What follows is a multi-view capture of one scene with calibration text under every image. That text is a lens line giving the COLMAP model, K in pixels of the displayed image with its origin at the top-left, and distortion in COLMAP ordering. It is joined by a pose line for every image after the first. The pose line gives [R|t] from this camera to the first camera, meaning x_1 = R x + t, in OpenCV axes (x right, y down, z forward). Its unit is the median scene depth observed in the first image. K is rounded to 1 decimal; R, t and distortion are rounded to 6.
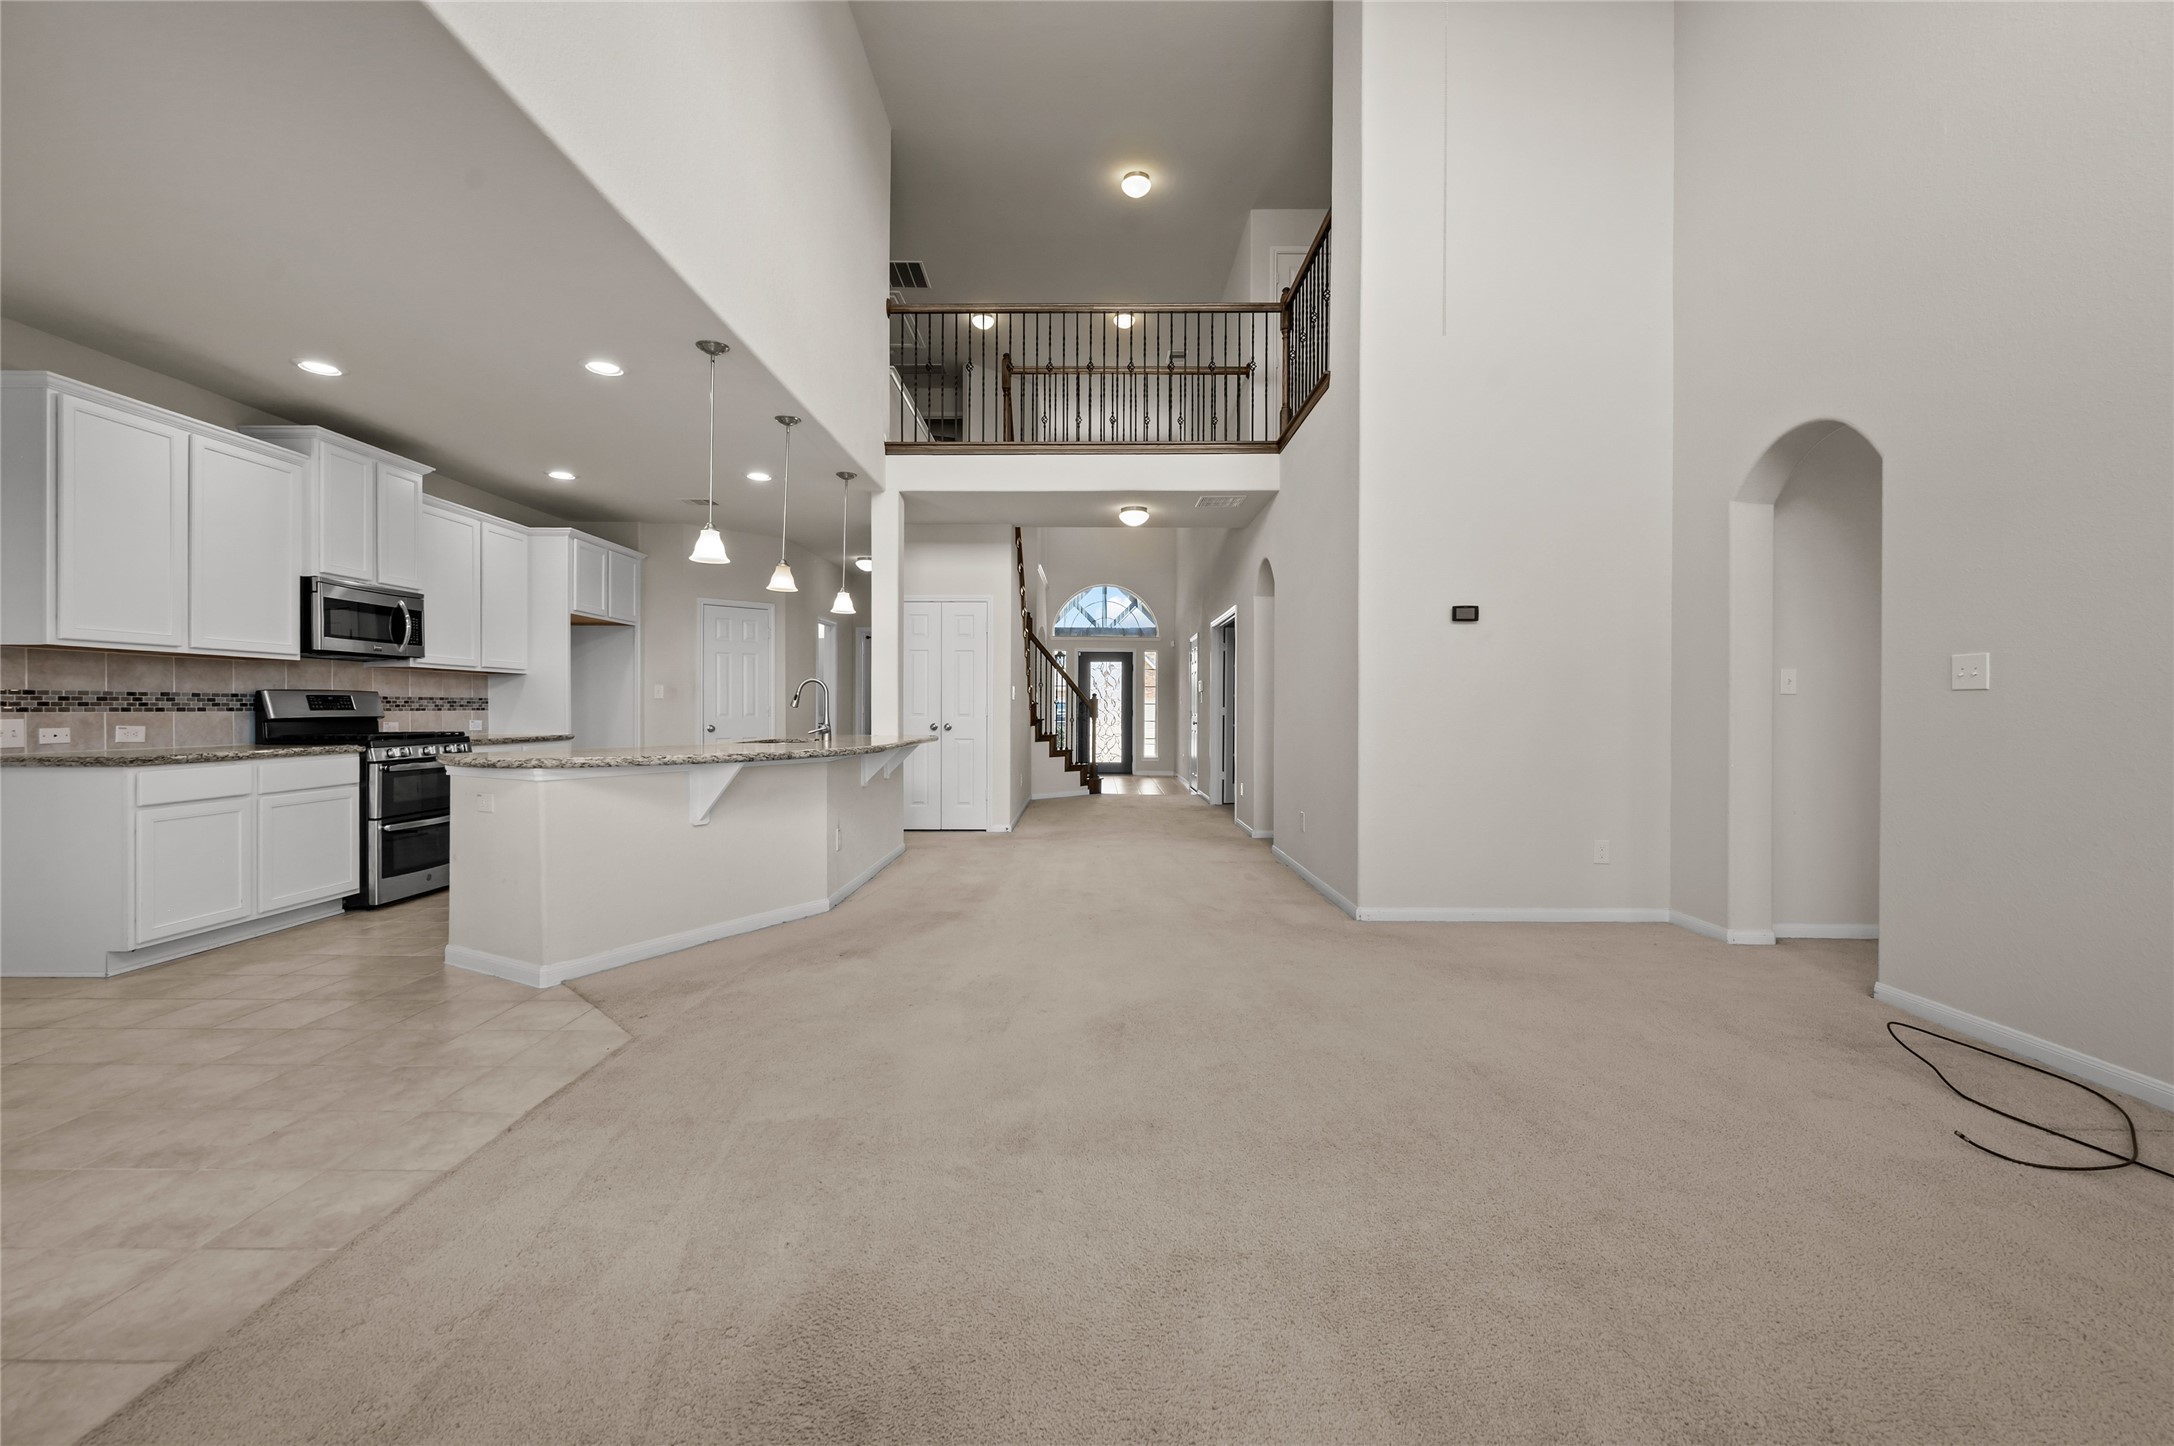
lens RADIAL K [[875.2, 0, 1090.2], [0, 875.2, 710.7], [0, 0, 1]] dist [0.002448, -0.000465]
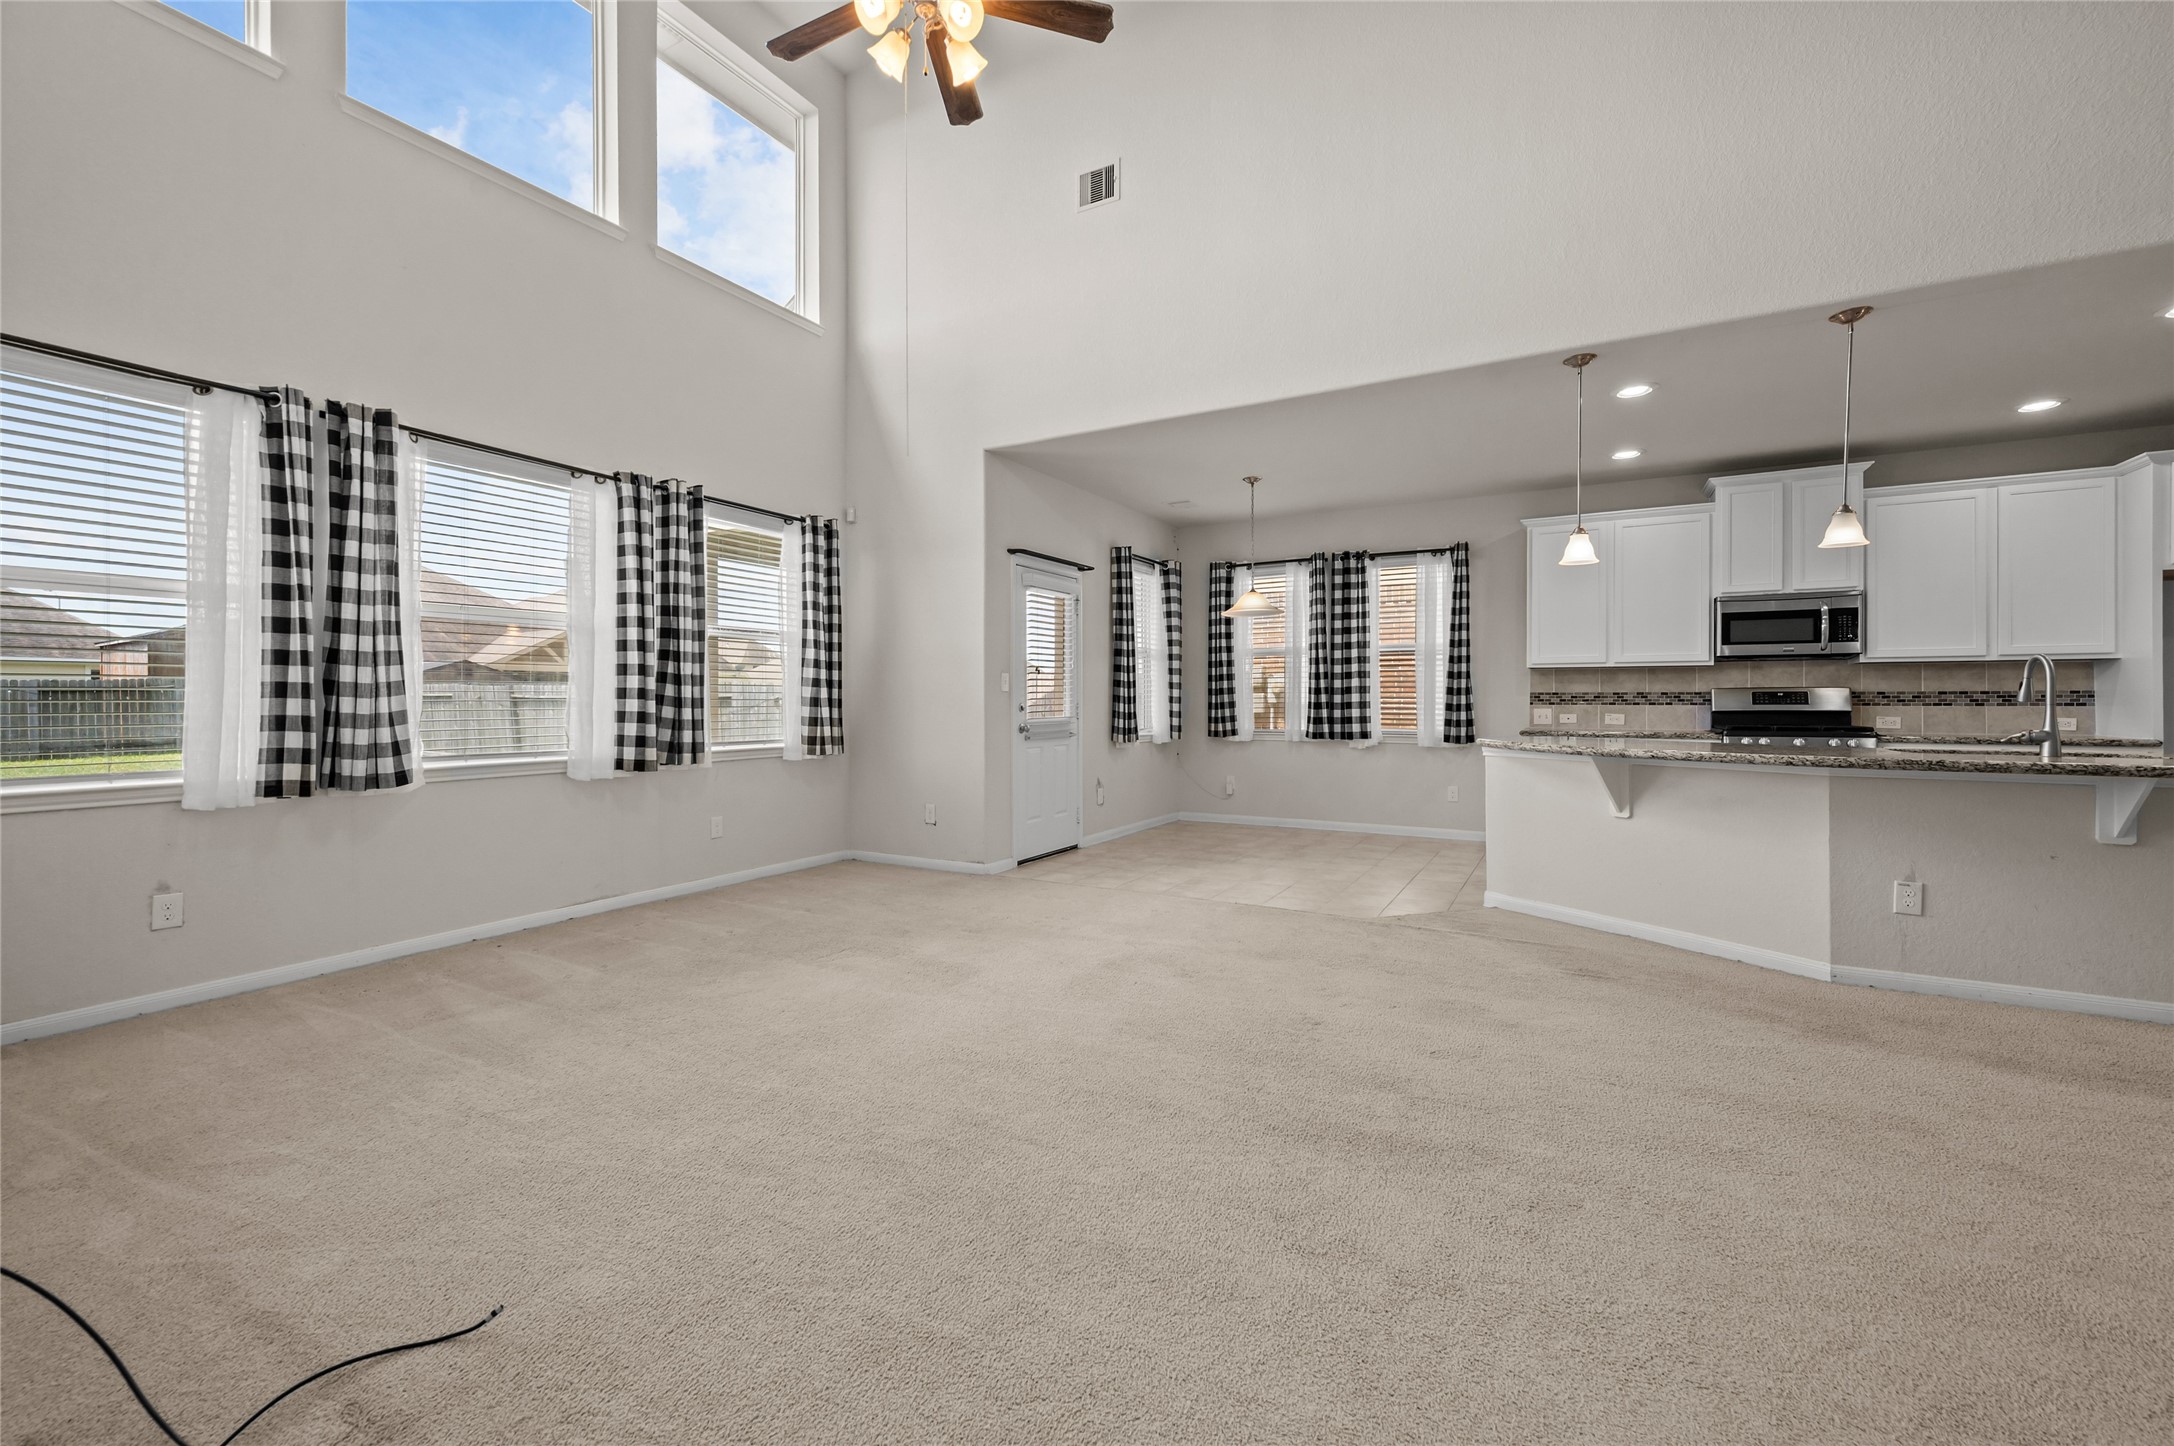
lens RADIAL K [[875.2, 0, 1086.6], [0, 875.2, 703.2], [0, 0, 1]] dist [0.002448, -0.000465]
pose [[-0.493360, -0.001331, -0.869824, 0.648320], [-0.004767, 0.999988, 0.001174, 0.000308], [0.869812, 0.004726, -0.493360, 0.839139]]
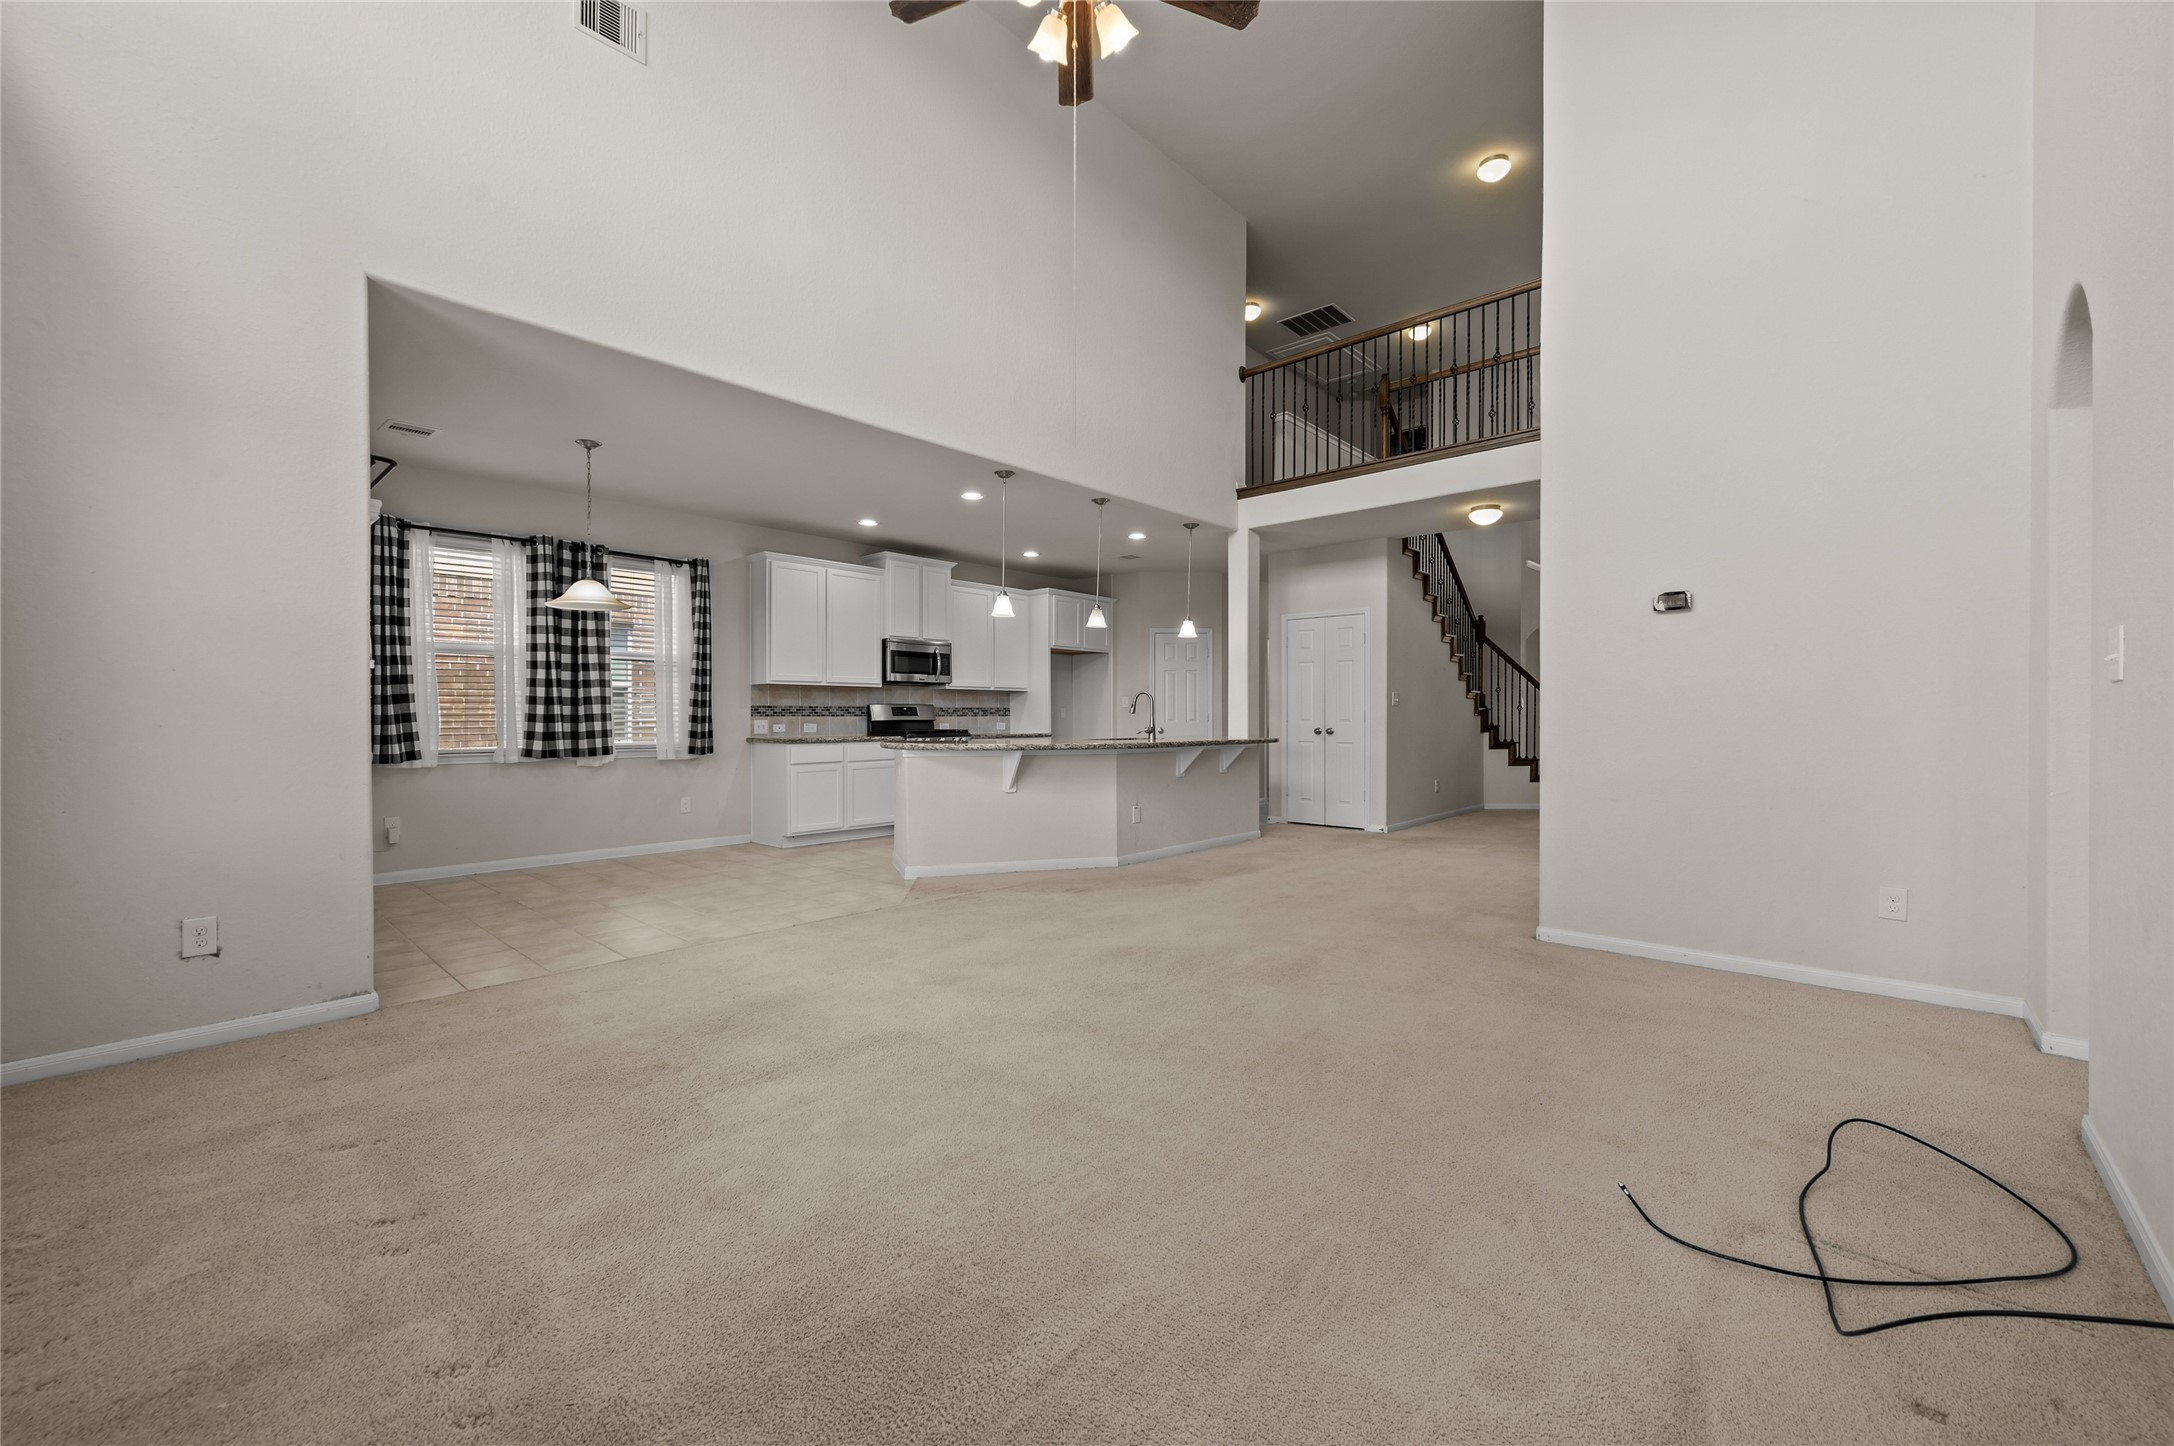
lens RADIAL K [[875.2, 0, 1089.6], [0, 875.2, 717.1], [0, 0, 1]] dist [0.002448, -0.000465]
pose [[0.743565, -0.000052, -0.668664, 0.567303], [-0.000832, 0.999999, -0.001002, 0.003304], [0.668663, 0.001301, 0.743564, -0.015155]]
